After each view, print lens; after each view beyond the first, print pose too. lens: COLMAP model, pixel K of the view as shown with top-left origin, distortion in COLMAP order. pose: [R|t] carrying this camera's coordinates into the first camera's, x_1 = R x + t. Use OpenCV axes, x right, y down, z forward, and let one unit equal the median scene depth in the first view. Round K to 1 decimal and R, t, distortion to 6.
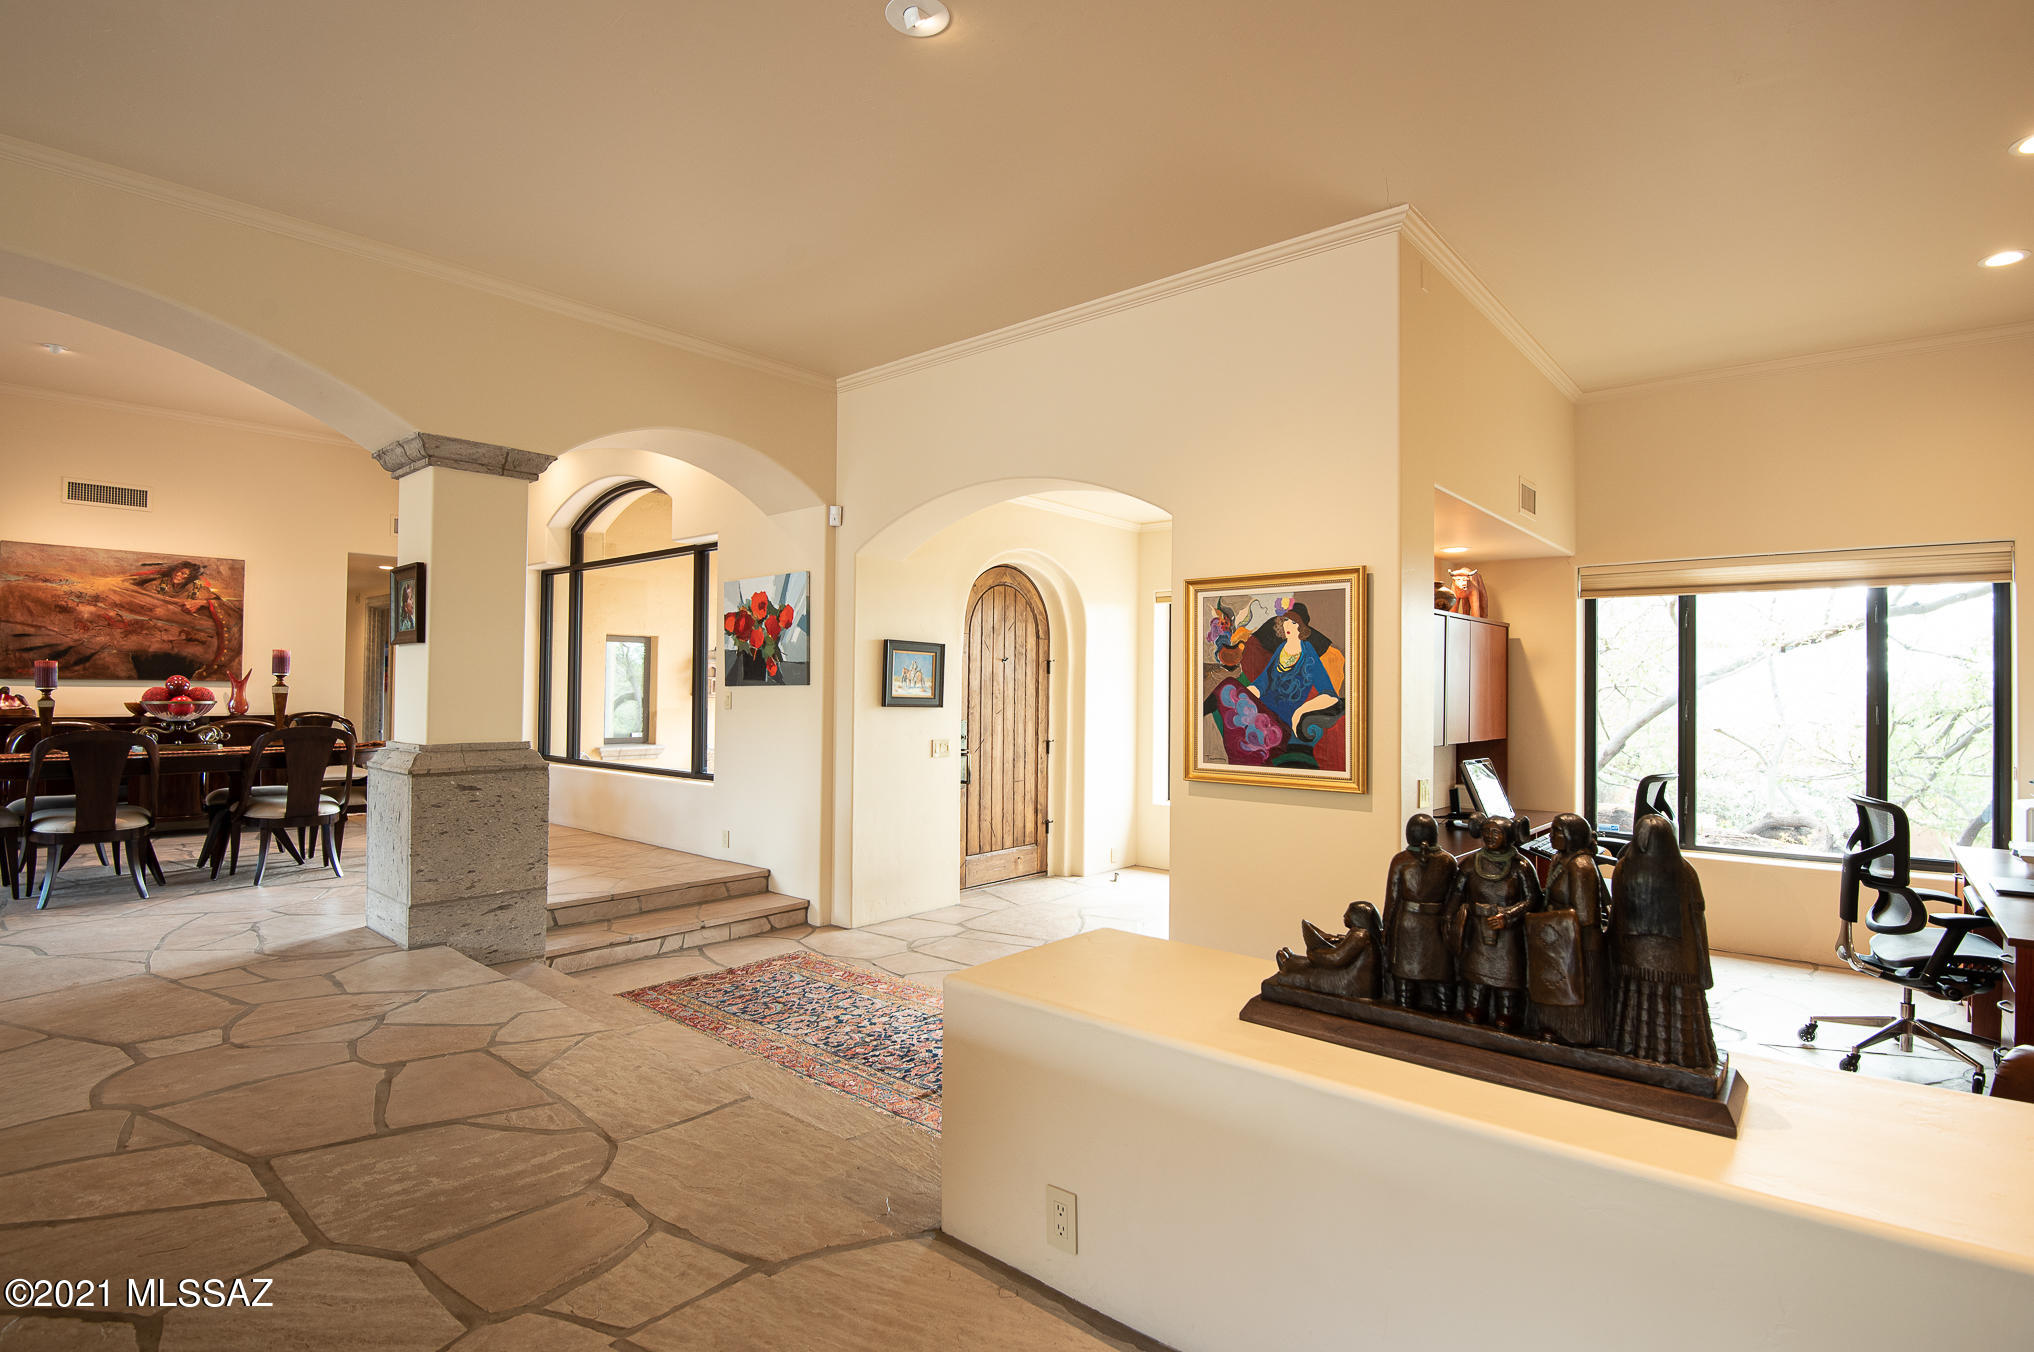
lens RADIAL K [[989.5, 0, 1017.0], [0, 989.5, 676.0], [0, 0, 1]] dist [-0.000242, -0.023383]
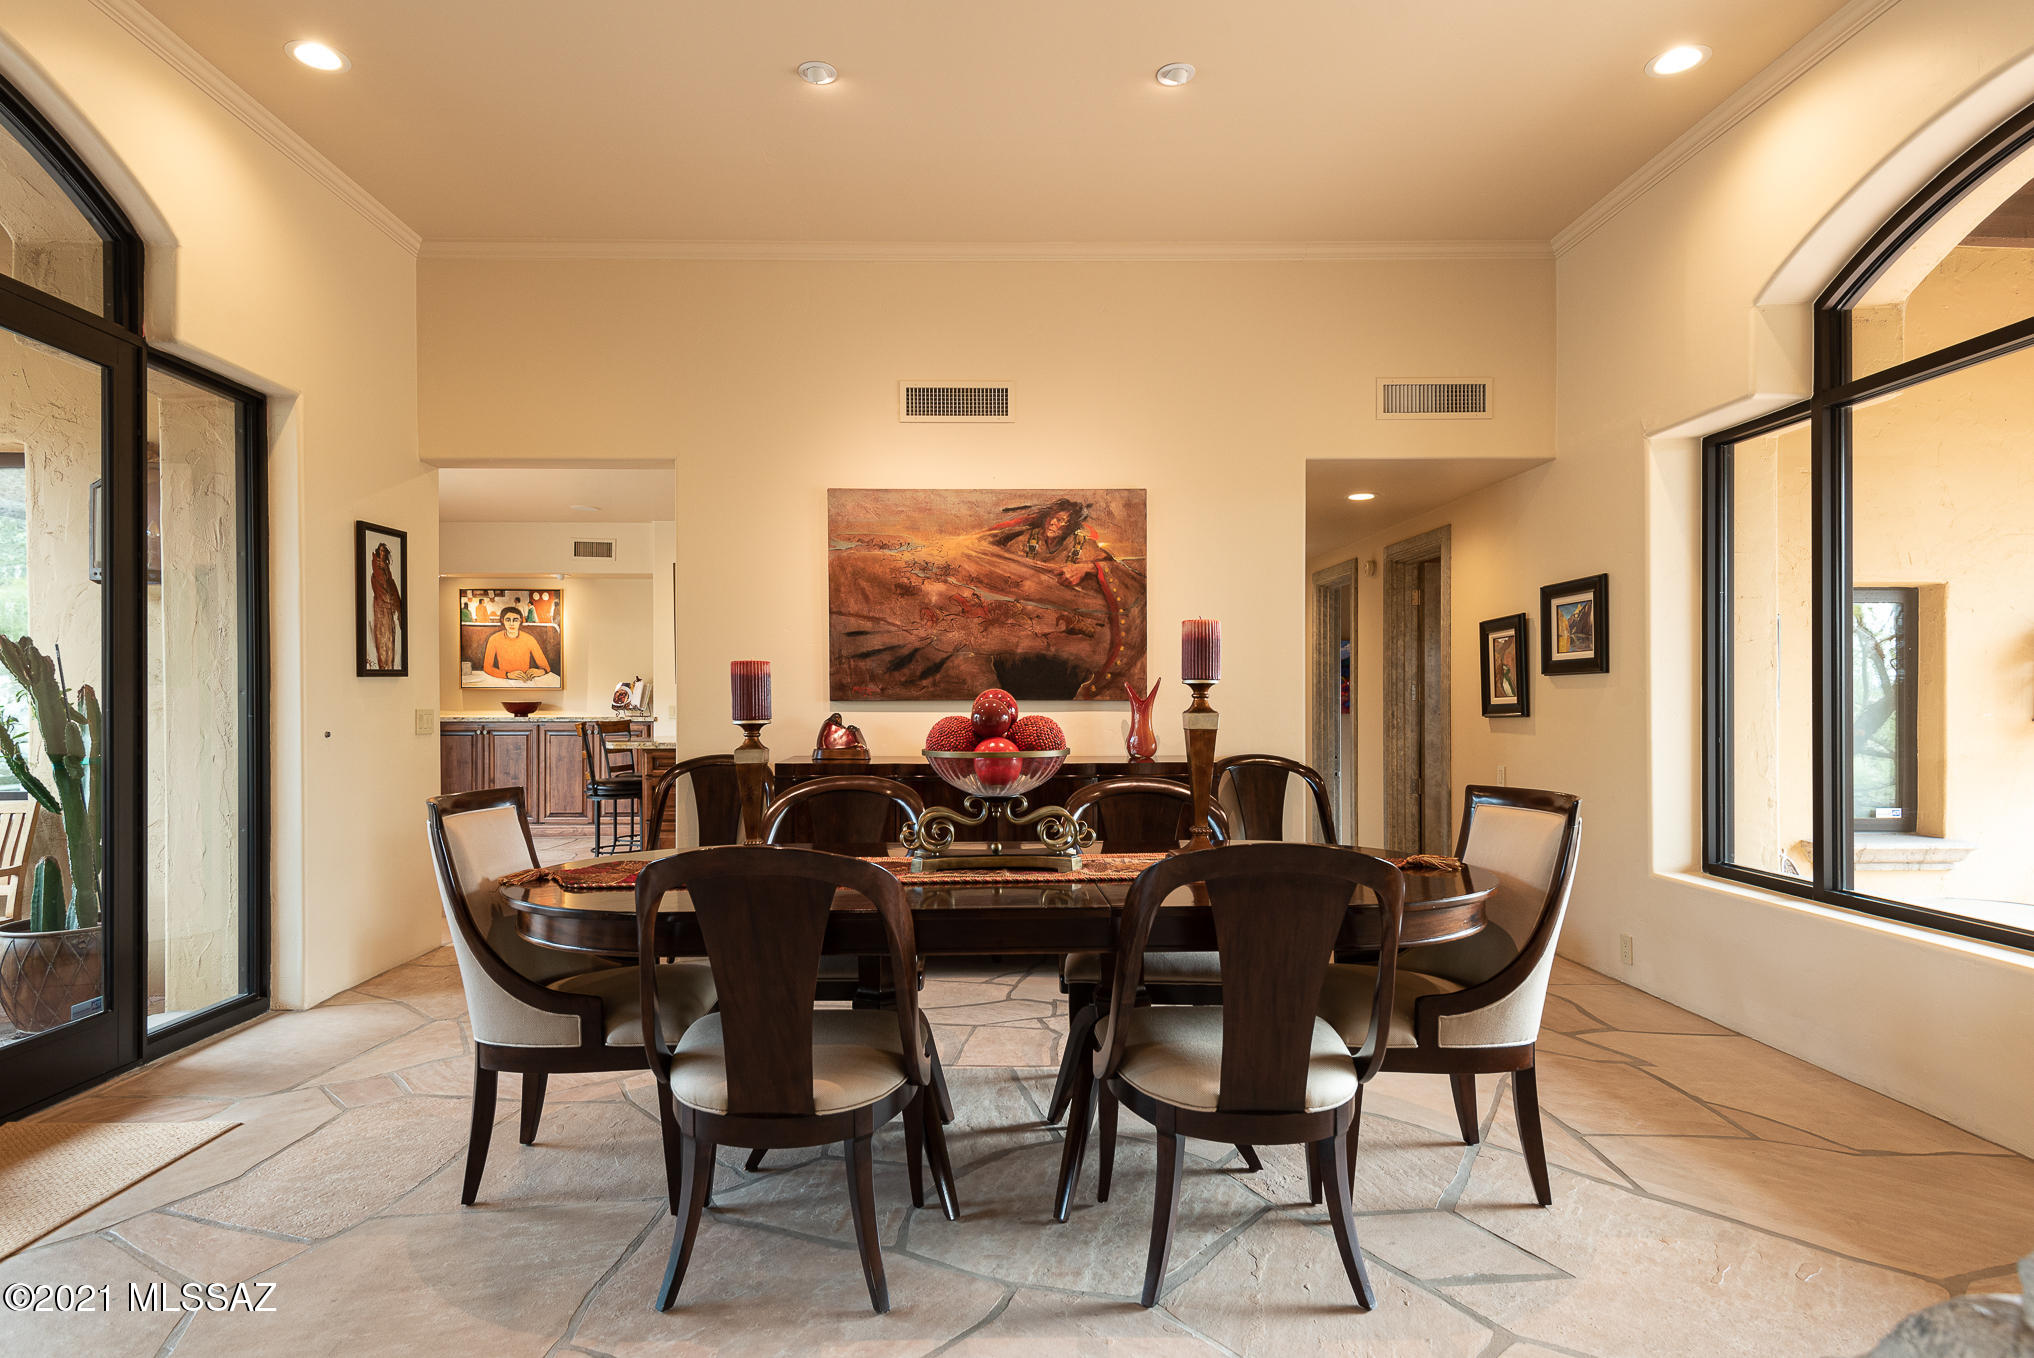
lens RADIAL K [[1028.9, 0, 973.3], [0, 1028.9, 677.4], [0, 0, 1]] dist [0.011028, -0.000052]
pose [[0.645920, -0.028179, -0.762885, -0.502685], [0.017851, 0.999603, -0.021808, 0.003958], [0.763197, 0.000468, 0.646166, 0.675942]]
